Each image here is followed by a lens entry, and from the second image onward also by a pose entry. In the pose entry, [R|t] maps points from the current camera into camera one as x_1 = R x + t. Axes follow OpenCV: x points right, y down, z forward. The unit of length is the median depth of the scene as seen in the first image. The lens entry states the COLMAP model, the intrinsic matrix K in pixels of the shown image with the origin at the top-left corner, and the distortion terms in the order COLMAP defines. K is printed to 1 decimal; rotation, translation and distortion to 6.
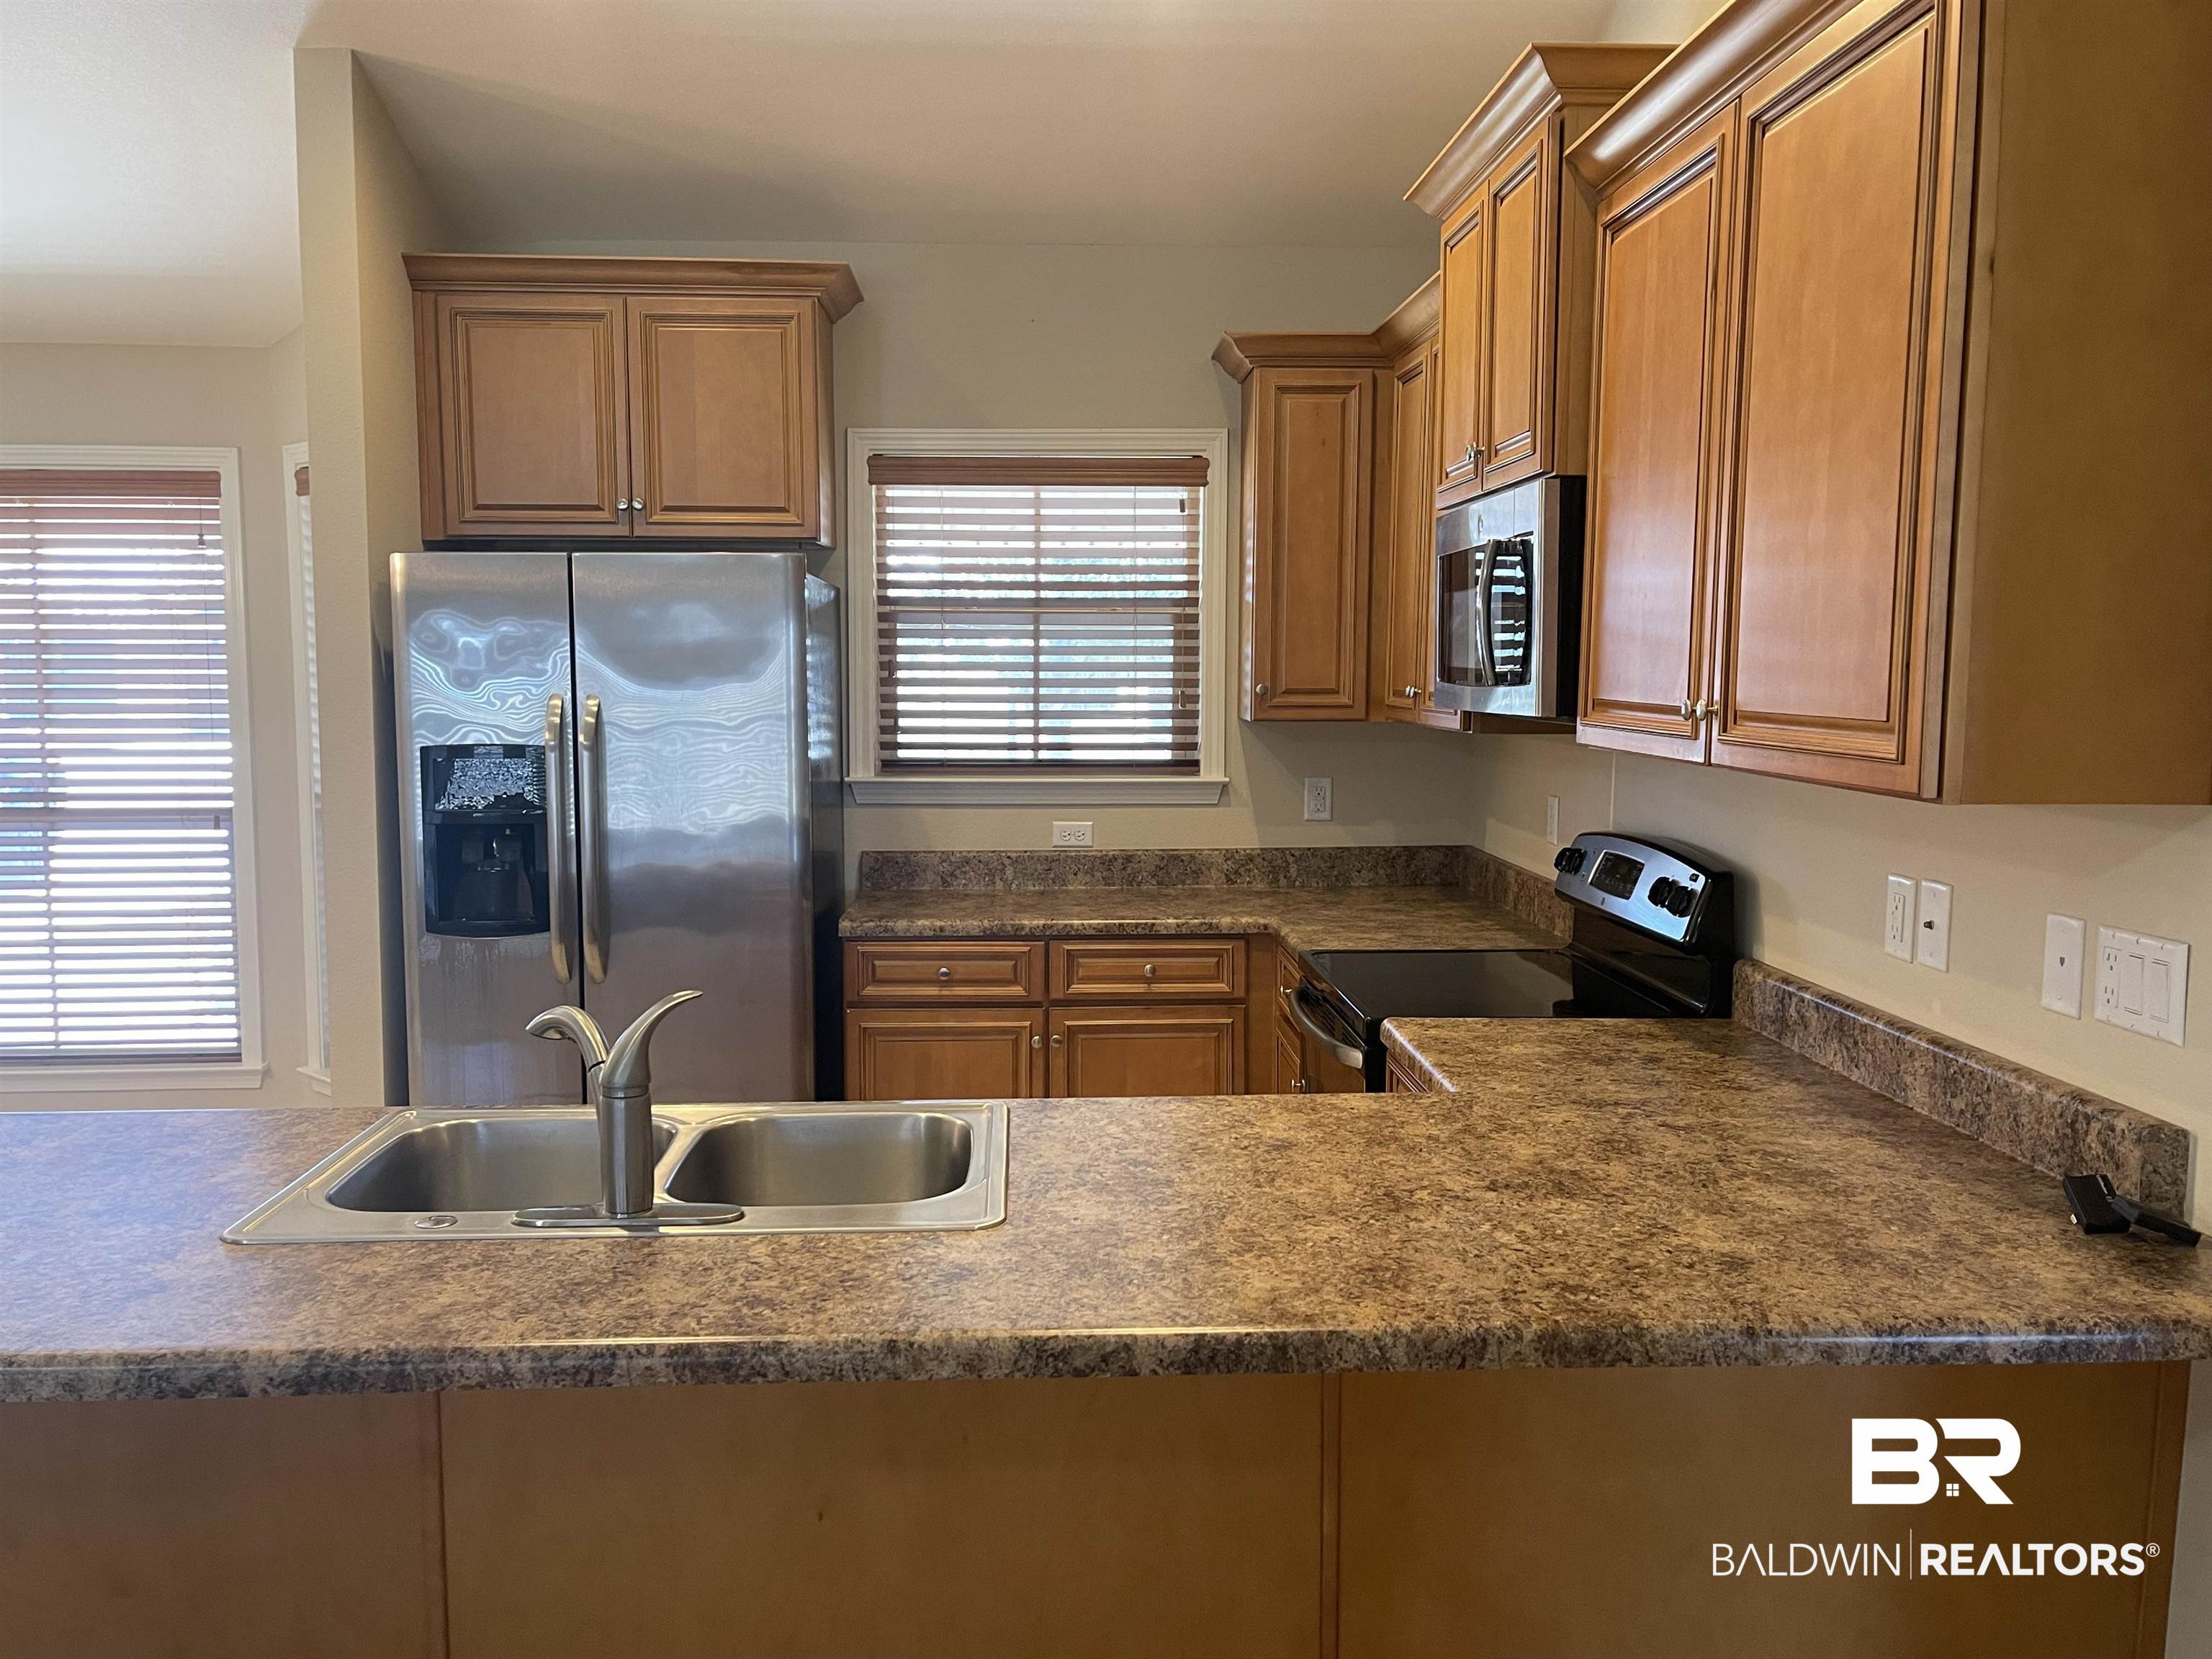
lens RADIAL K [[1778.6, 0, 1096.6], [0, 1778.6, 840.4], [0, 0, 1]] dist [0.064598, -0.058660]
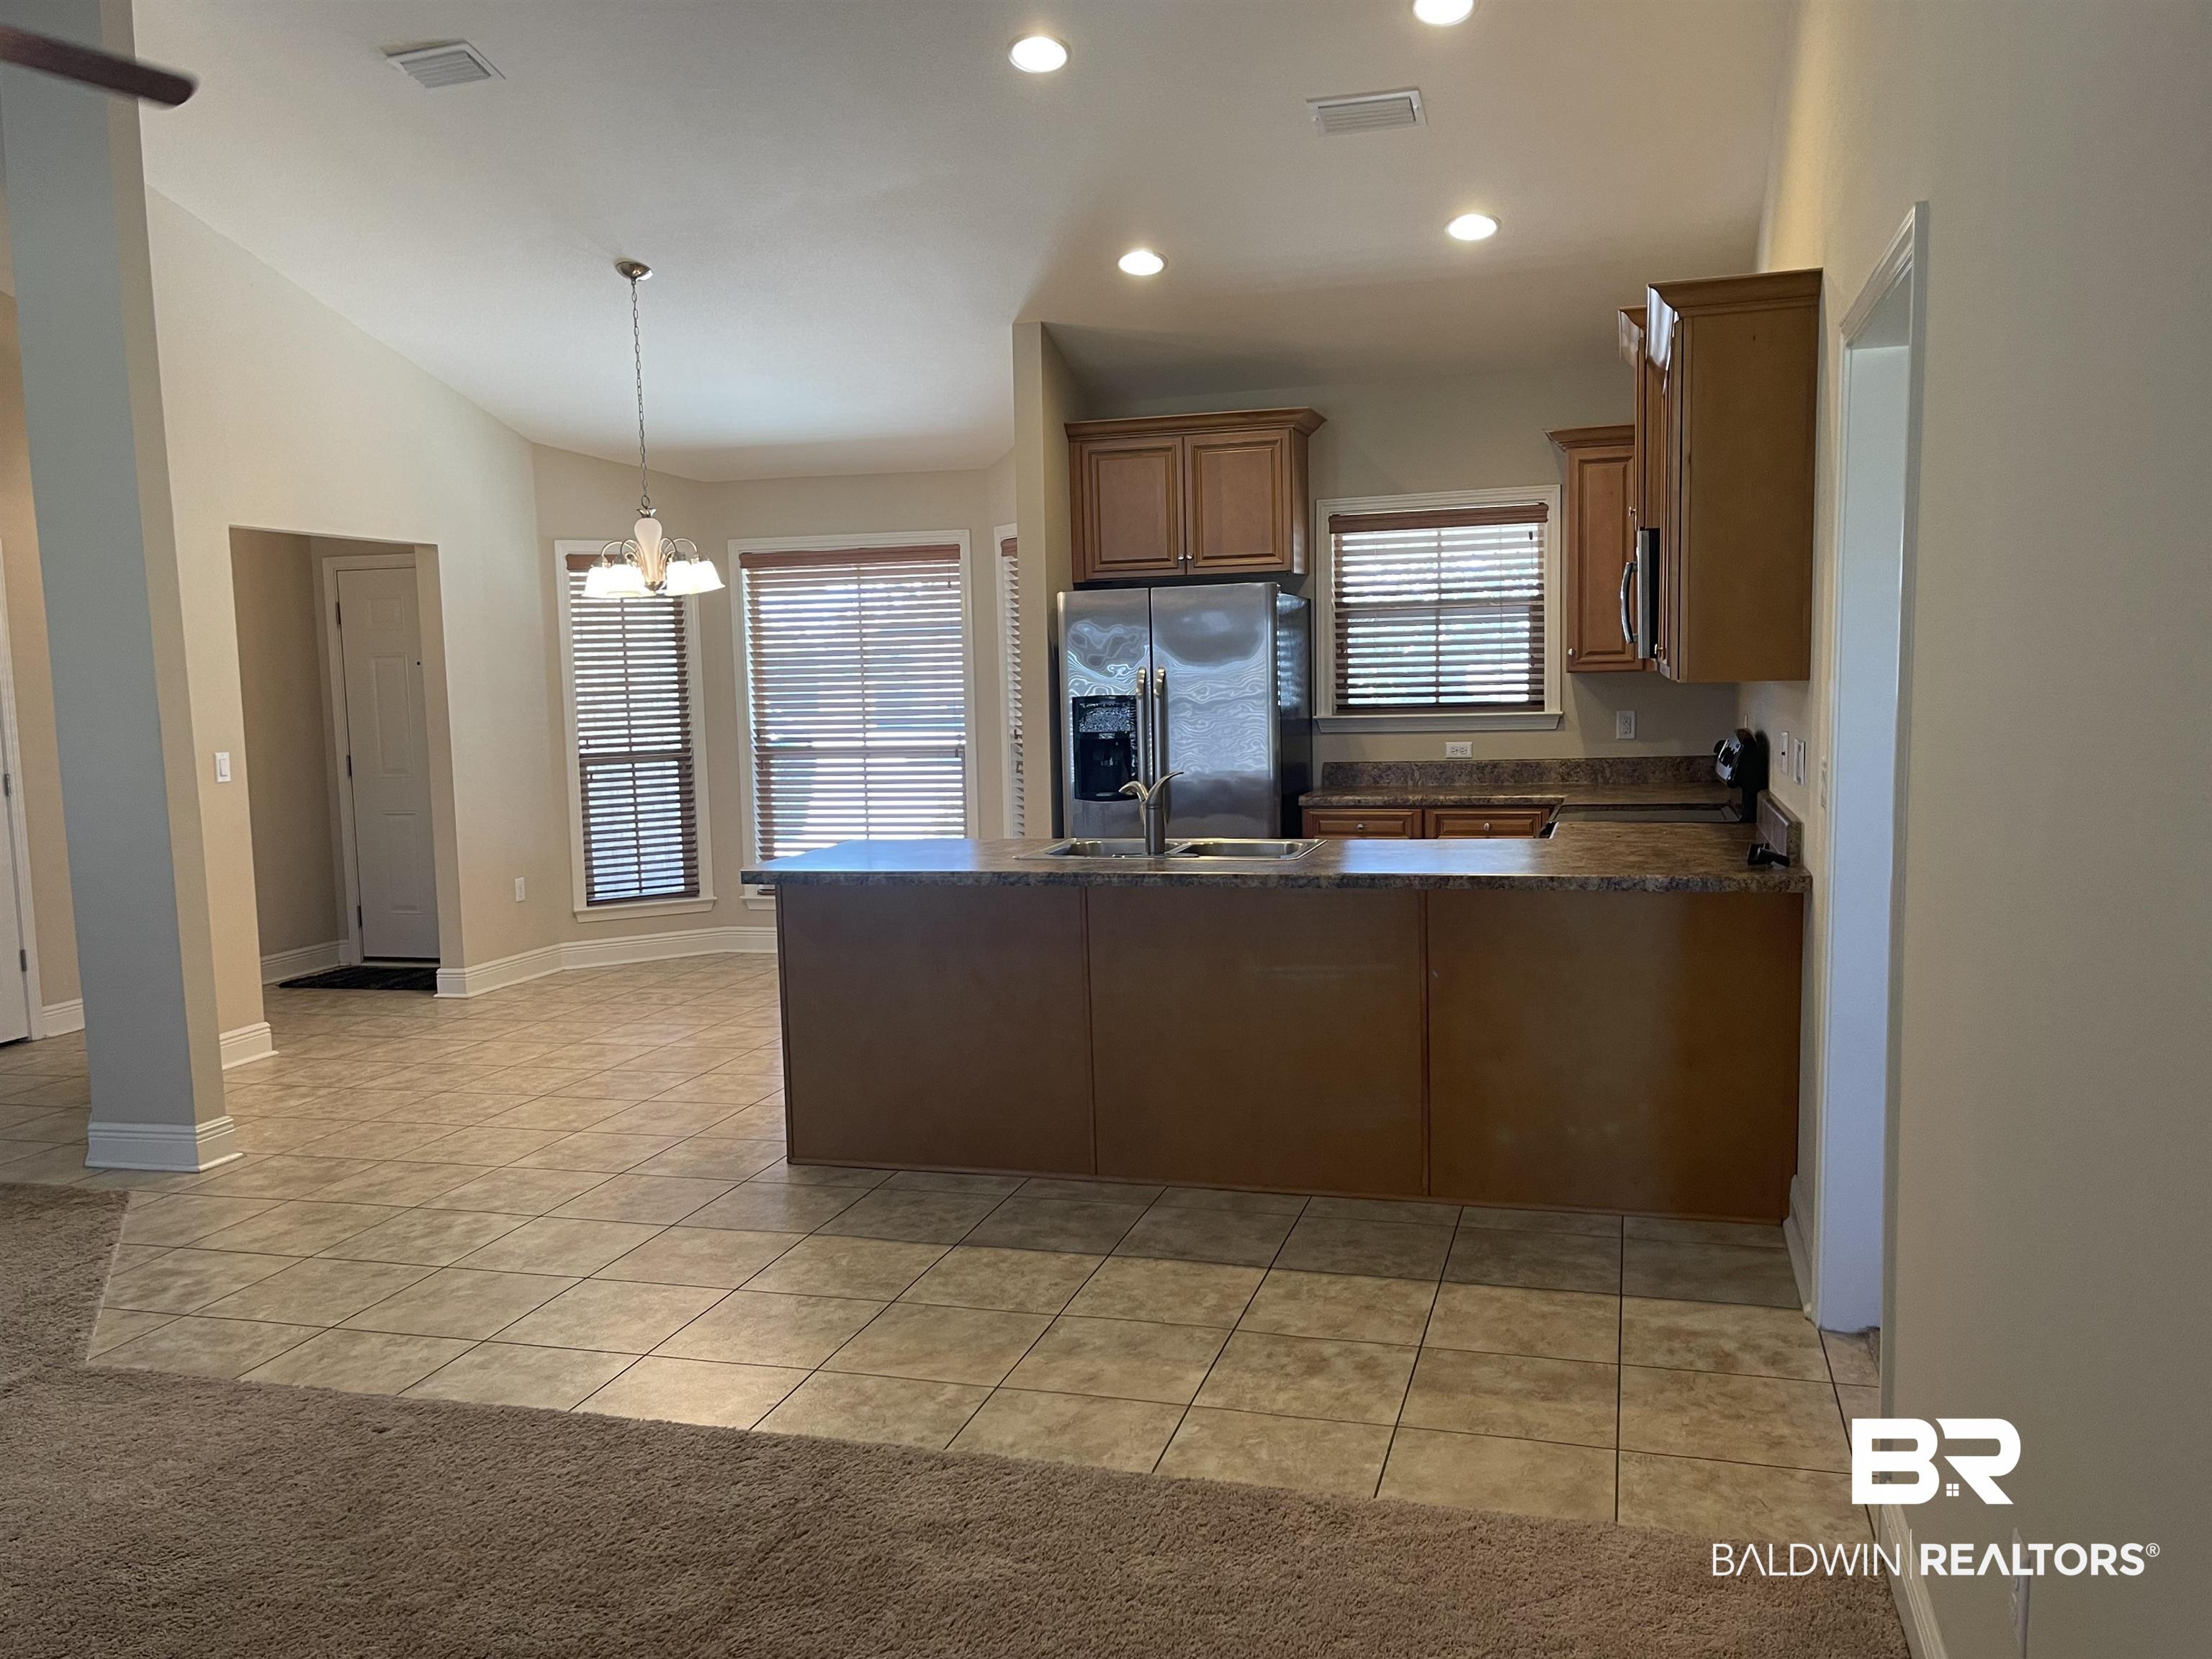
lens RADIAL K [[1778.6, 0, 1102.6], [0, 1778.6, 841.0], [0, 0, 1]] dist [0.064598, -0.058660]
pose [[0.945097, 0.005632, -0.326740, 0.207906], [-0.004206, 0.999978, 0.005070, 0.071517], [0.326761, -0.003417, 0.945101, -0.595611]]
